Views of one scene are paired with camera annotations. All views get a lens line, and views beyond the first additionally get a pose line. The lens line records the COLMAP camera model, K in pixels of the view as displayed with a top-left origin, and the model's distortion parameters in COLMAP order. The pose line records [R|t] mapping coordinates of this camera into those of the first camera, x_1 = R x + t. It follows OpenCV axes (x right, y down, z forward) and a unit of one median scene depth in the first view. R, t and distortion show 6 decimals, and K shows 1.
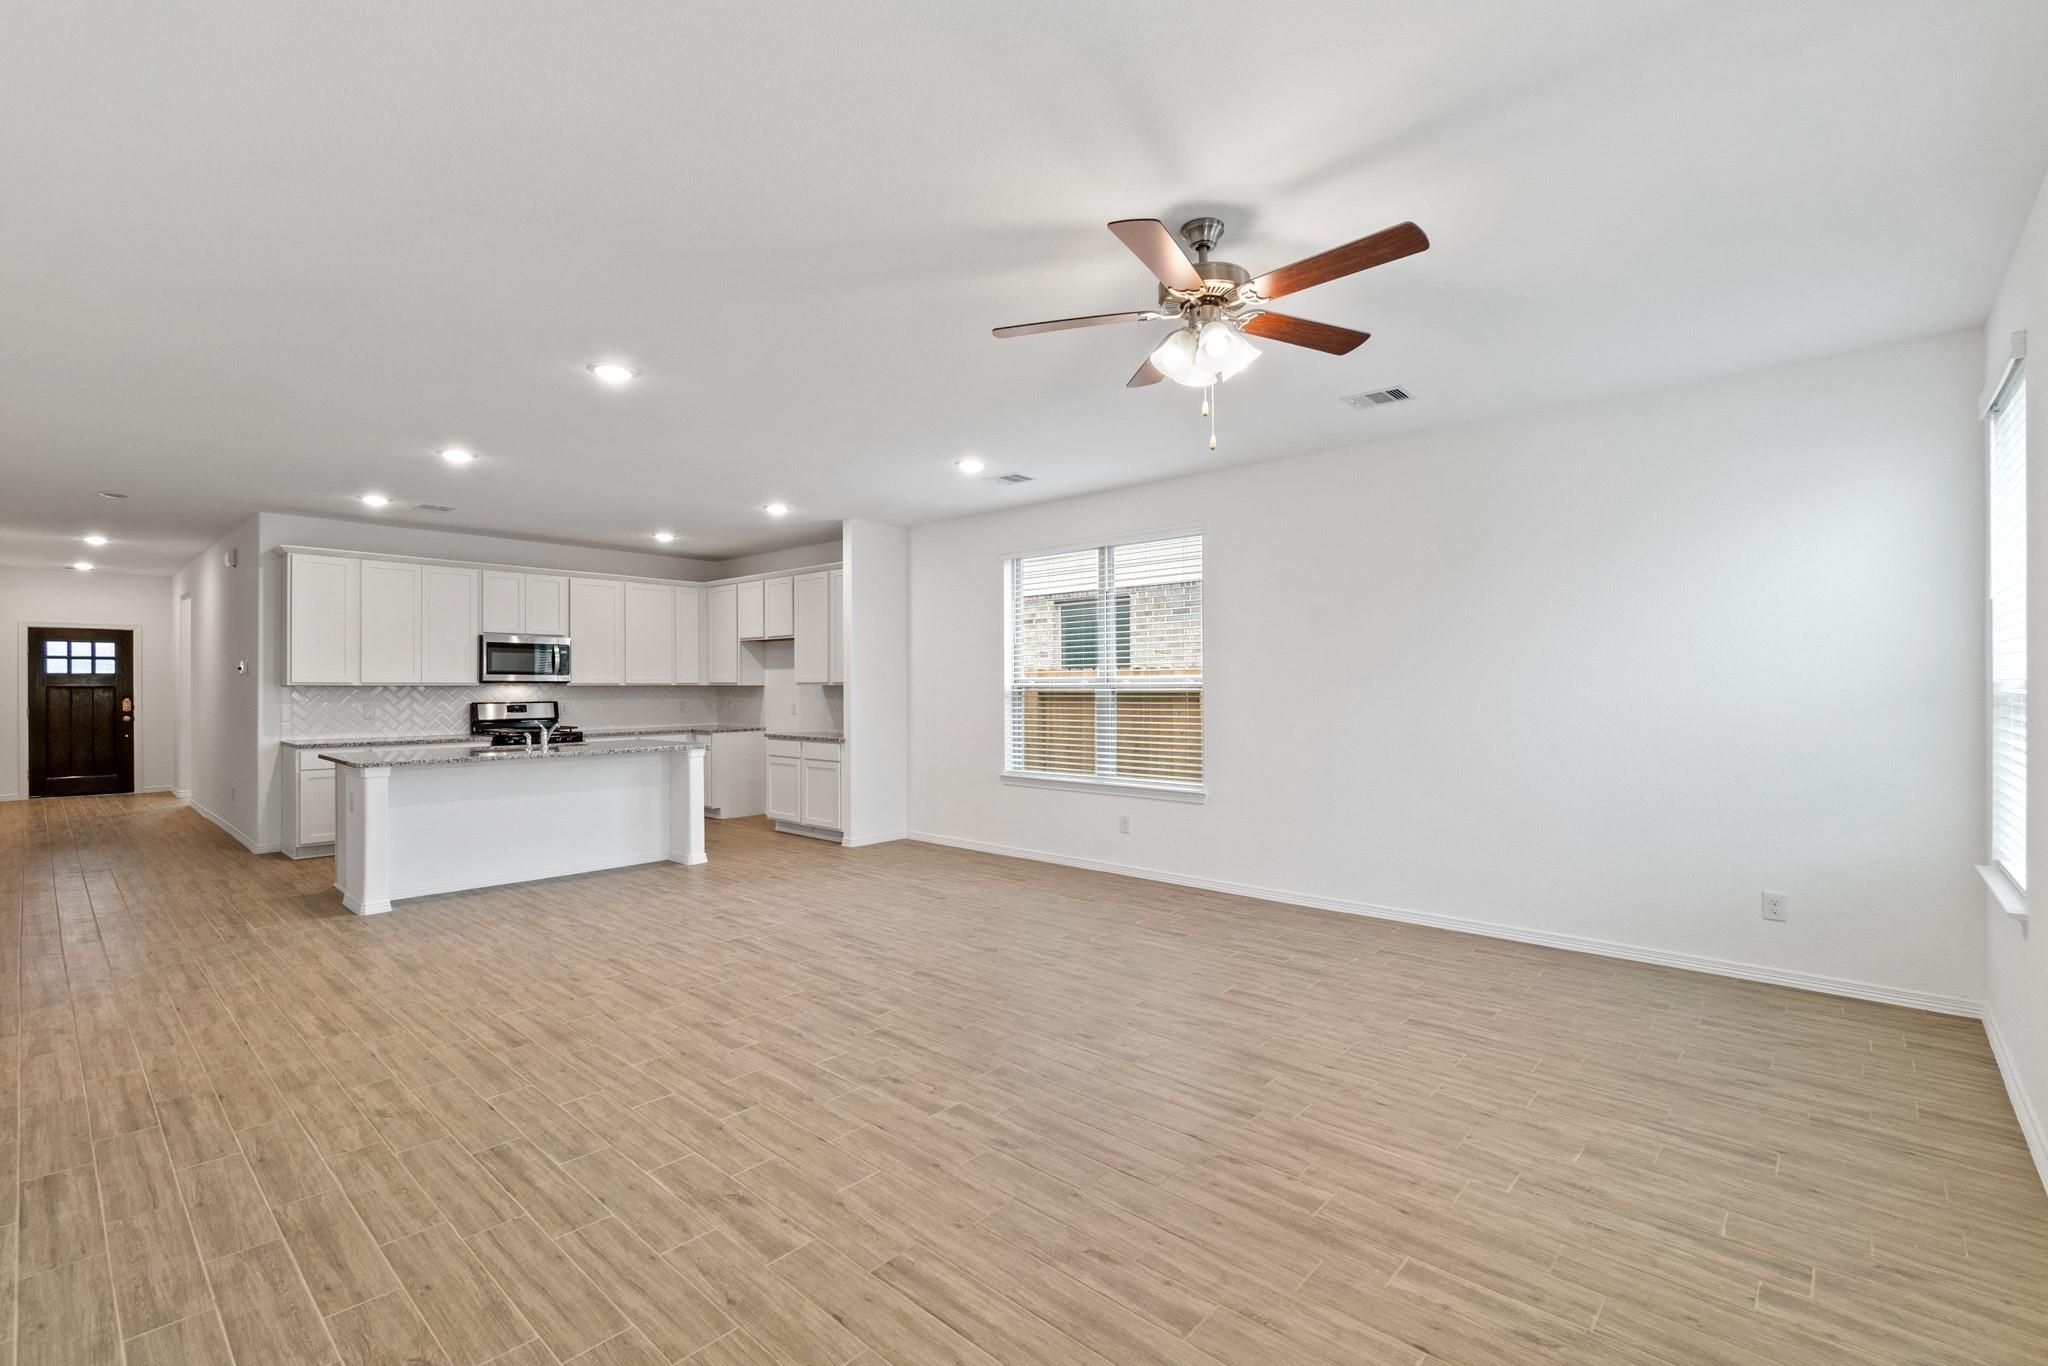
lens RADIAL K [[889.7, 0, 1010.0], [0, 889.7, 690.8], [0, 0, 1]] dist [0.002007, -0.002489]
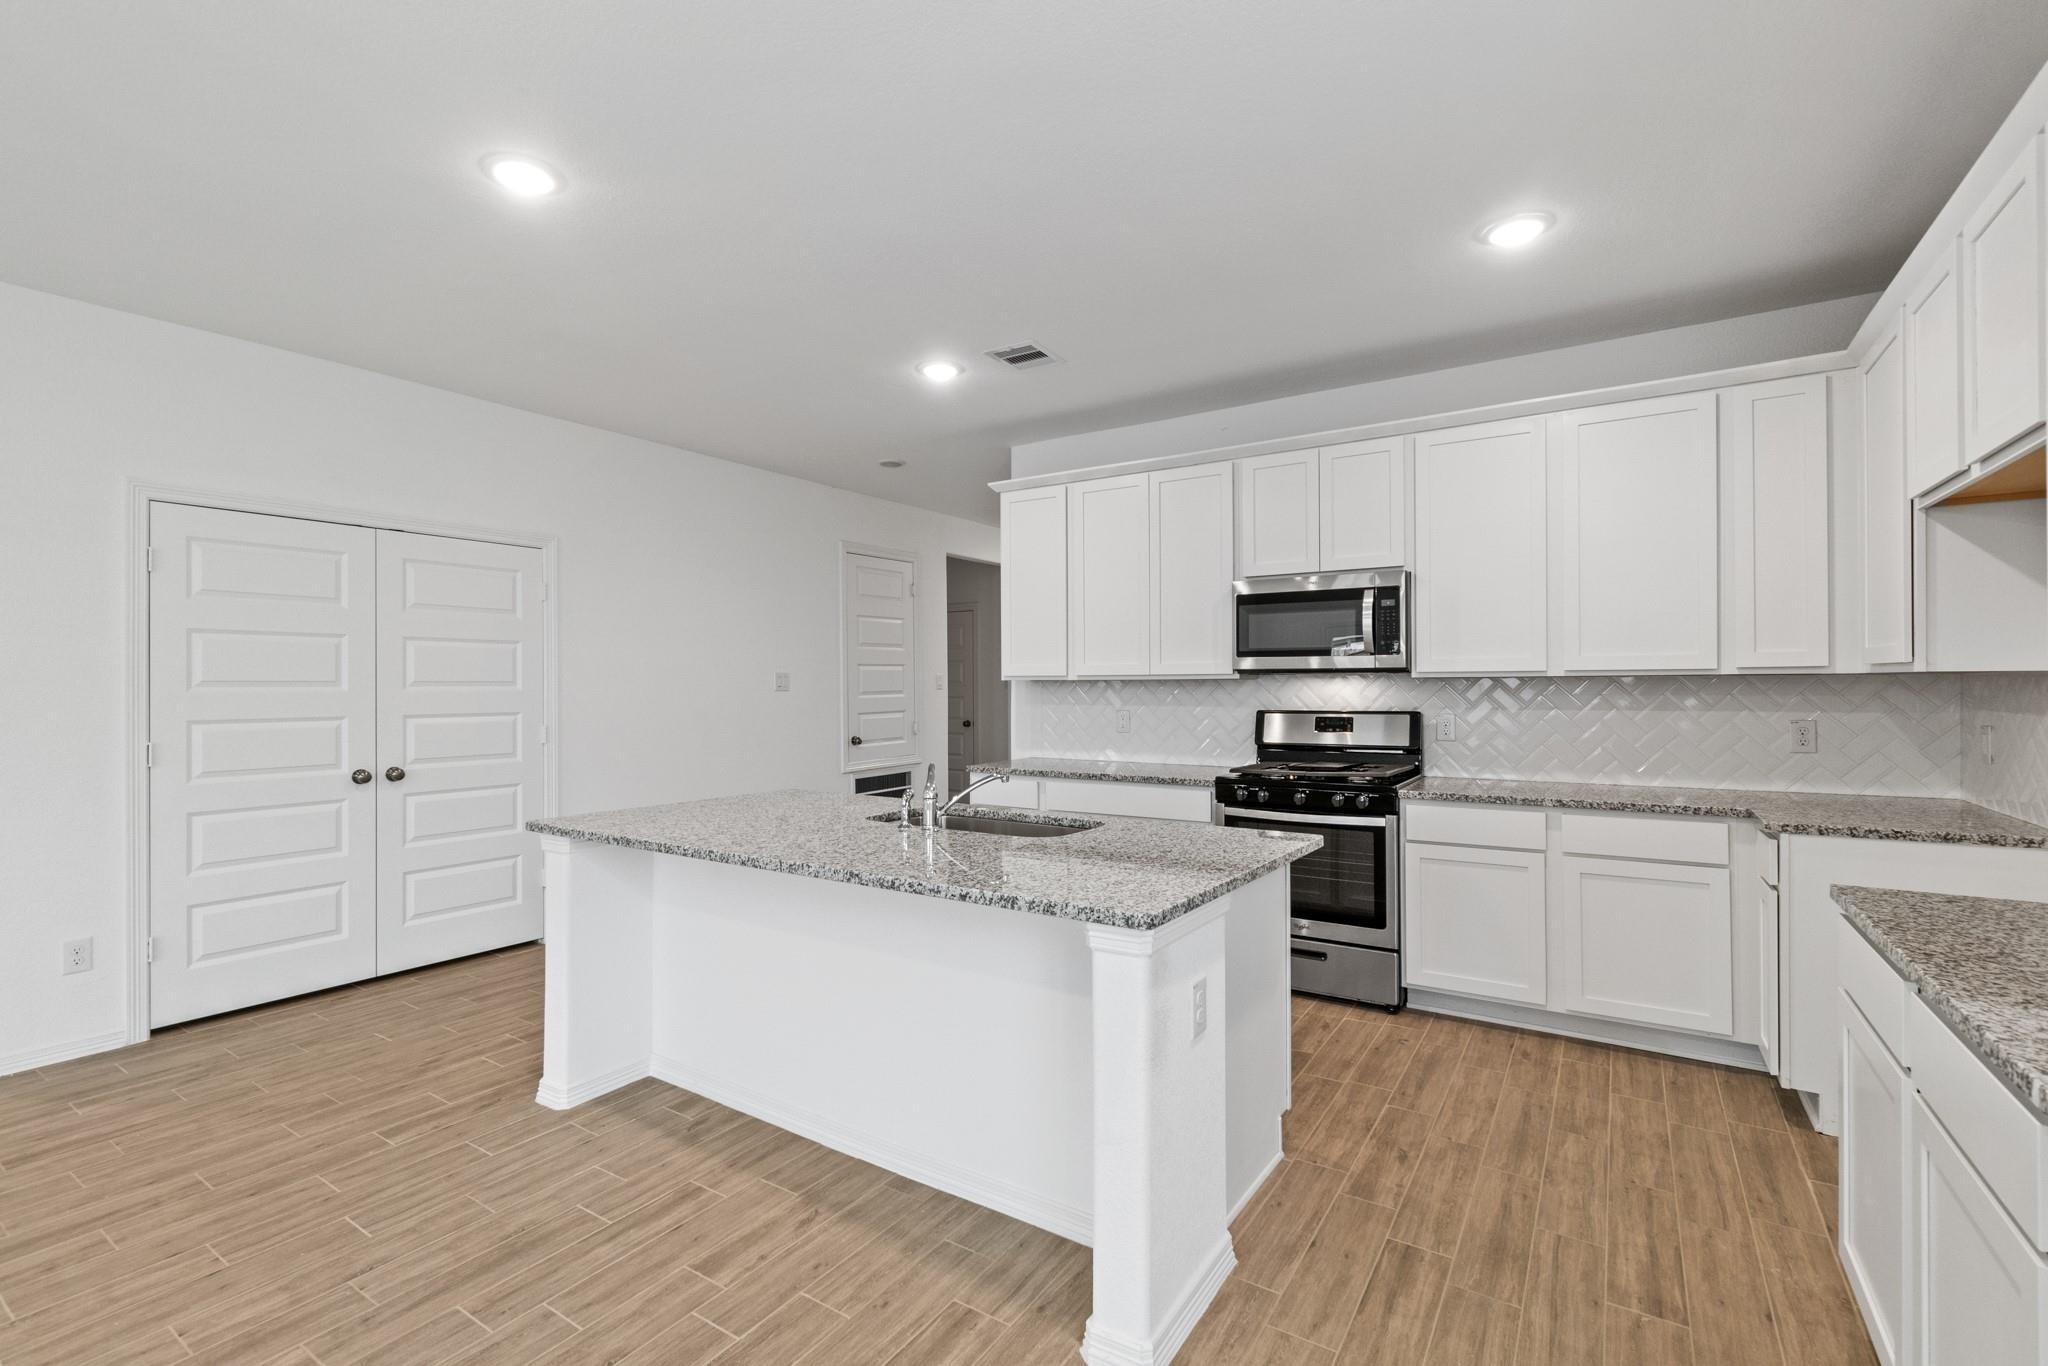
lens RADIAL K [[889.7, 0, 1030.4], [0, 889.7, 680.5], [0, 0, 1]] dist [0.002007, -0.002489]
pose [[0.199394, -0.003017, -0.979915, -0.112142], [-0.001461, 0.999993, -0.003376, -0.002917], [0.979918, 0.002105, 0.199388, 0.819097]]
